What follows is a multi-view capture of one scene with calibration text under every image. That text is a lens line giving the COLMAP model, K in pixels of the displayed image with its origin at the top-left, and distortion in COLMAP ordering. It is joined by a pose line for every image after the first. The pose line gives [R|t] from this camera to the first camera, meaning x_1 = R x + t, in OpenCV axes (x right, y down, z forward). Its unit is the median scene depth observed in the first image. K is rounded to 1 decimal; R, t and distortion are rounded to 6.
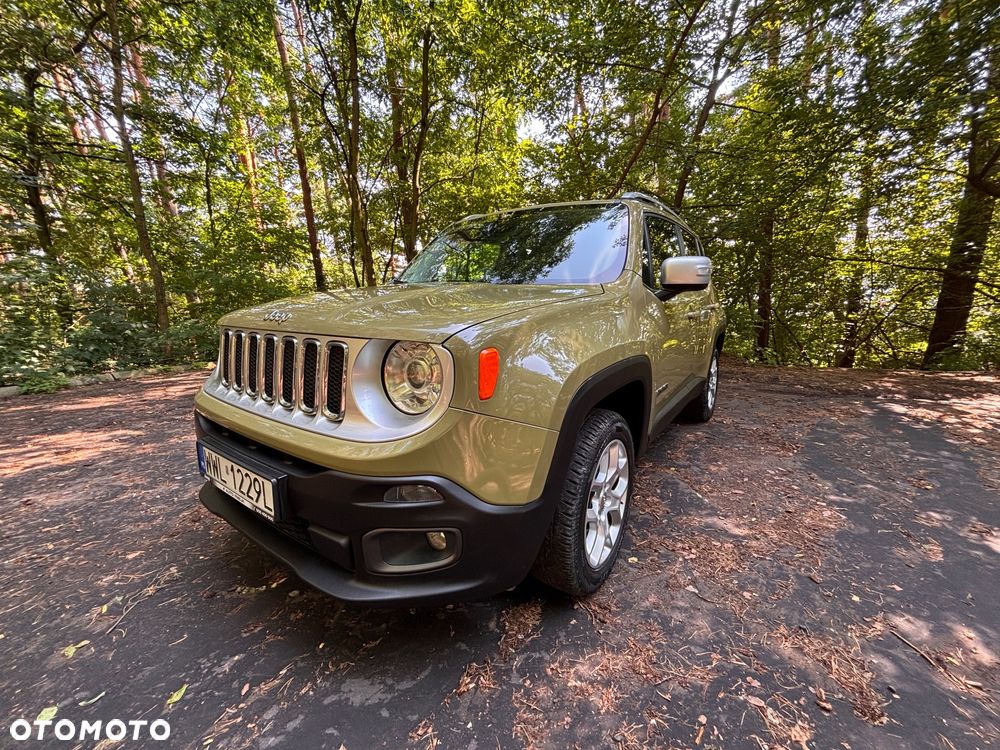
lens RADIAL K [[403.1, 0, 499.4], [0, 403.1, 372.6], [0, 0, 1]] dist [0.000226, 0.000405]
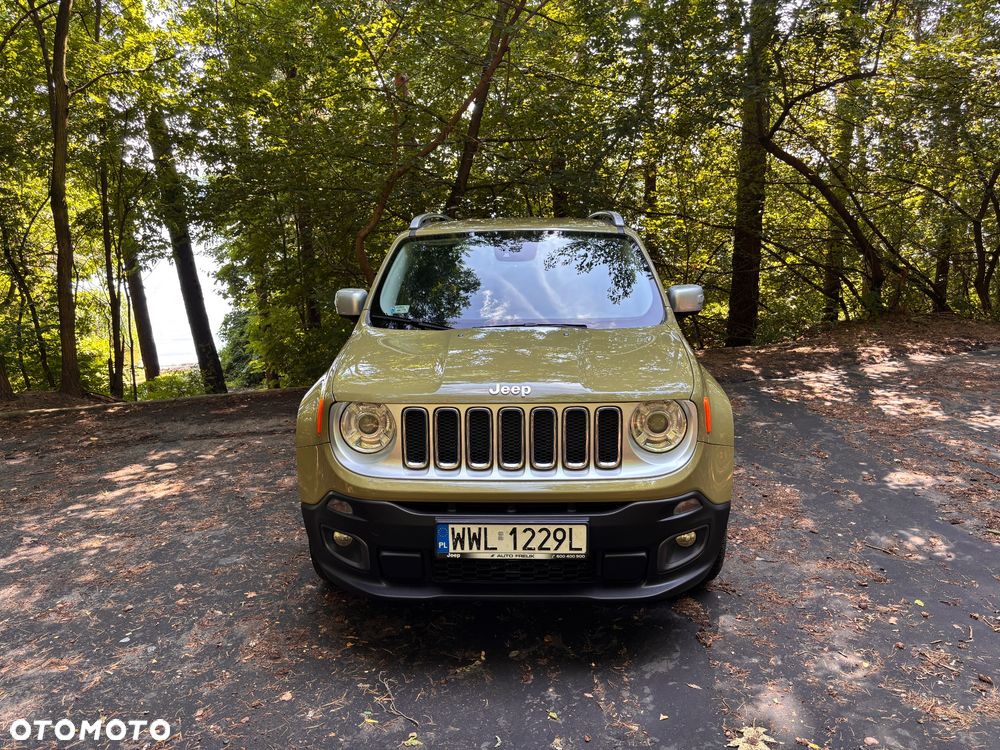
lens RADIAL K [[757.7, 0, 510.1], [0, 757.7, 365.4], [0, 0, 1]] dist [0.044524, -0.046618]
pose [[0.831546, -0.105831, 0.545280, -1.410857], [0.115164, 0.993199, 0.017141, -0.203997], [-0.543386, 0.048543, 0.838079, -0.620806]]
